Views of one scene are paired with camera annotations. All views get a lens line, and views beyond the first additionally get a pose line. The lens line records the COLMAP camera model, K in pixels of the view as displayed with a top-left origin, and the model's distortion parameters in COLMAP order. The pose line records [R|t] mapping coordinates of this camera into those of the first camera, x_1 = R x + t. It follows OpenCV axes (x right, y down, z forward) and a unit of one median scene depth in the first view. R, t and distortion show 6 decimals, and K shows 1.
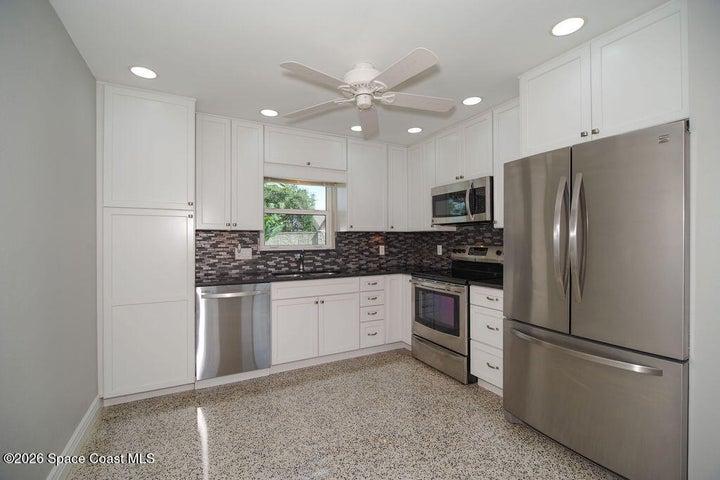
lens RADIAL K [[311.0, 0, 360.0], [0, 311.0, 240.0], [0, 0, 1]] dist [-0.016387, -0.000313]
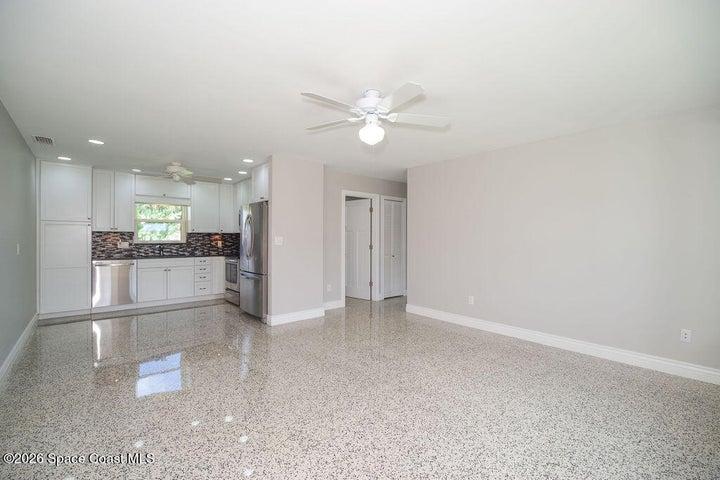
lens RADIAL K [[311.0, 0, 360.0], [0, 311.0, 240.0], [0, 0, 1]] dist [-0.016387, -0.000313]
pose [[0.972642, 0.003680, 0.232282, 0.524188], [-0.004362, 0.999988, 0.002422, 0.005652], [-0.232270, -0.003369, 0.972646, -1.008873]]
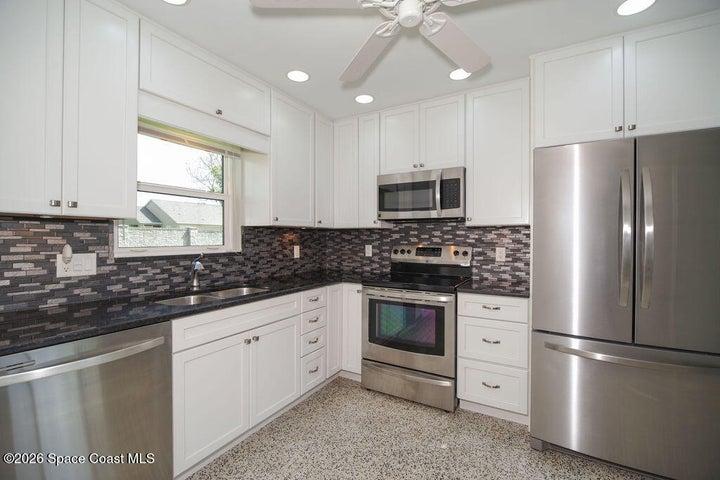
lens RADIAL K [[311.0, 0, 360.0], [0, 311.0, 240.0], [0, 0, 1]] dist [-0.016387, -0.000313]
pose [[0.849532, 0.002288, 0.527532, -0.248856], [-0.004437, 0.999986, 0.002807, 0.001071], [-0.527518, -0.004725, 0.849531, 0.339800]]
